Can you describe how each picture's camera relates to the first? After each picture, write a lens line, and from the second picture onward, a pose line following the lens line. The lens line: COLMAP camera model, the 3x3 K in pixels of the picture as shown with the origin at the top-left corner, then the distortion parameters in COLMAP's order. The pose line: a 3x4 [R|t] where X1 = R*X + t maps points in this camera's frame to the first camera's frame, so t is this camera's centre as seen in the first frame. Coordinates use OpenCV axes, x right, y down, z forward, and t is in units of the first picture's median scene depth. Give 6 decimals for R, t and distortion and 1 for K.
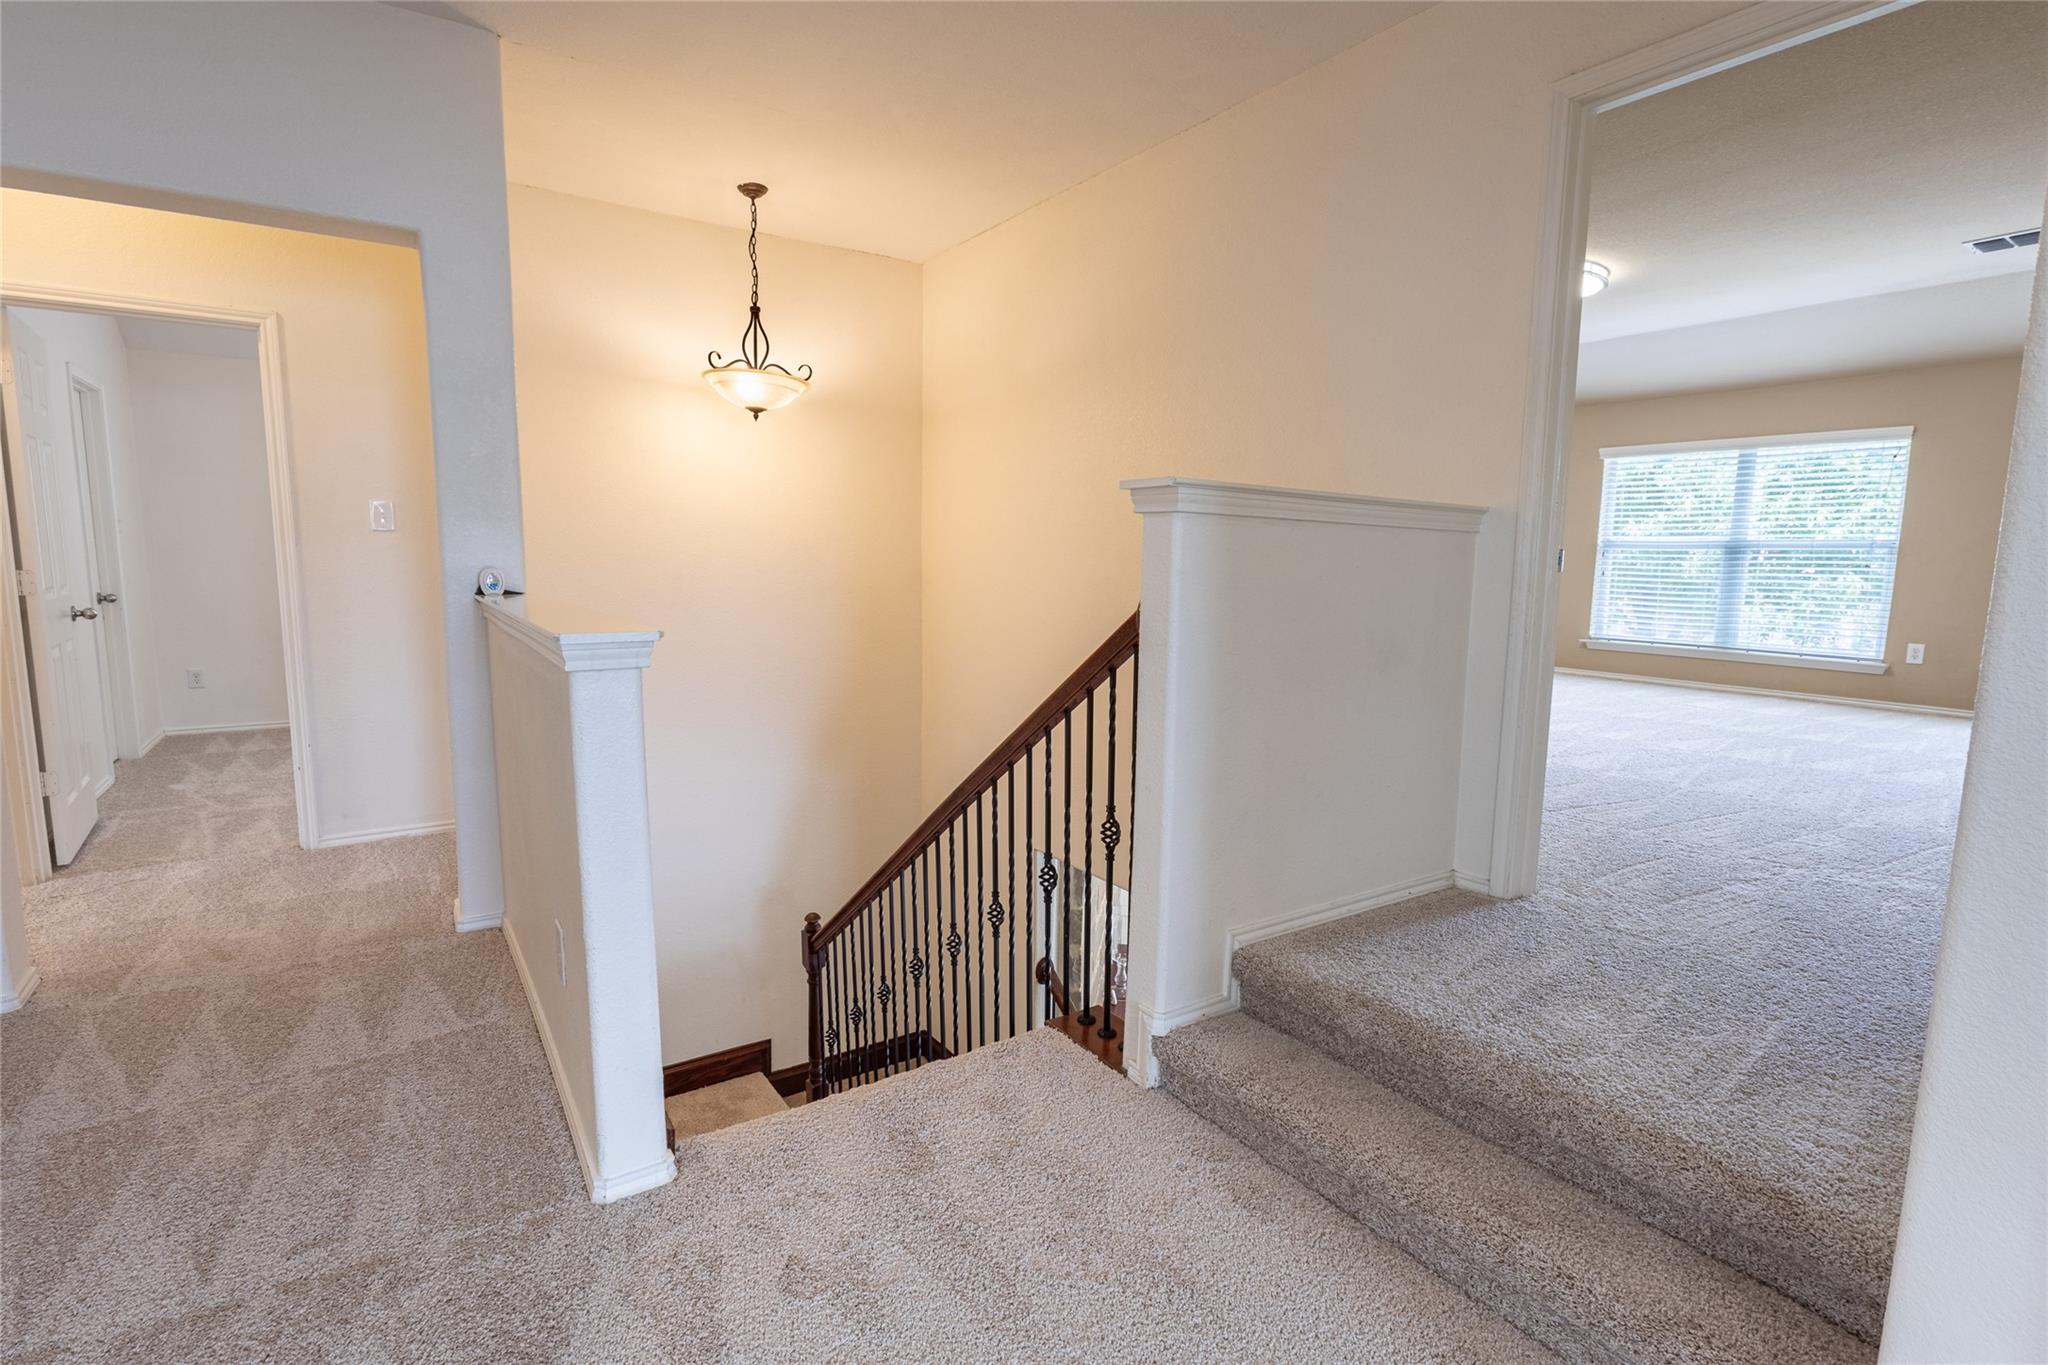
lens RADIAL K [[970.3, 0, 1023.8], [0, 970.3, 680.7], [0, 0, 1]] dist [-0.005428, -0.000890]
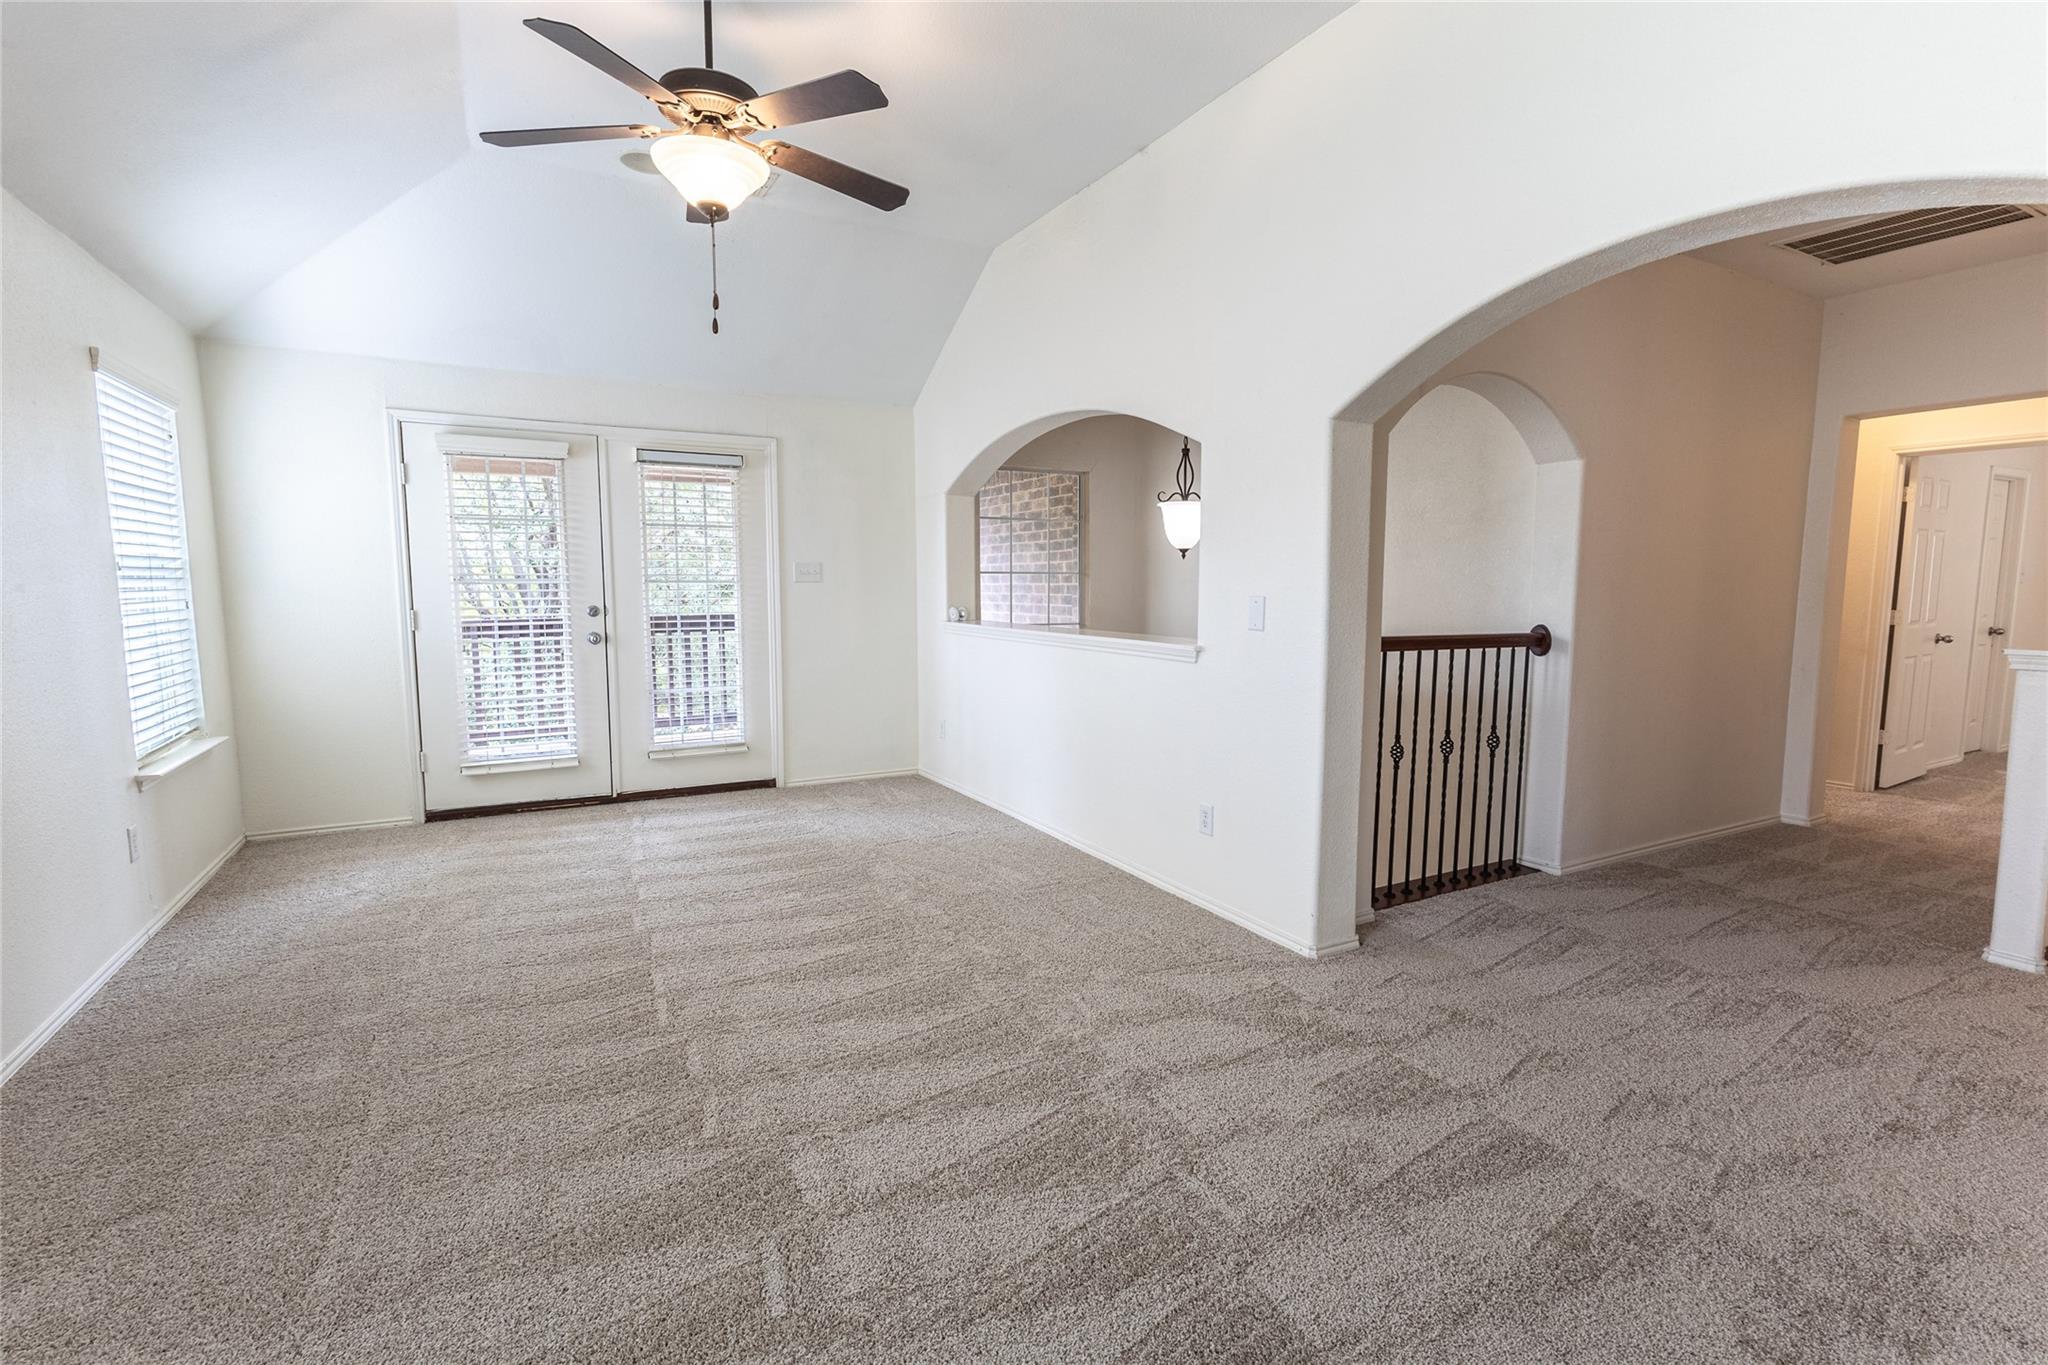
lens RADIAL K [[940.5, 0, 1021.2], [0, 940.5, 680.7], [0, 0, 1]] dist [0.003799, 0.001487]
pose [[-0.082829, 0.095452, -0.991982, 0.708691], [-0.129932, 0.985871, 0.105713, 0.030193], [0.988057, 0.137646, -0.069256, -0.371821]]
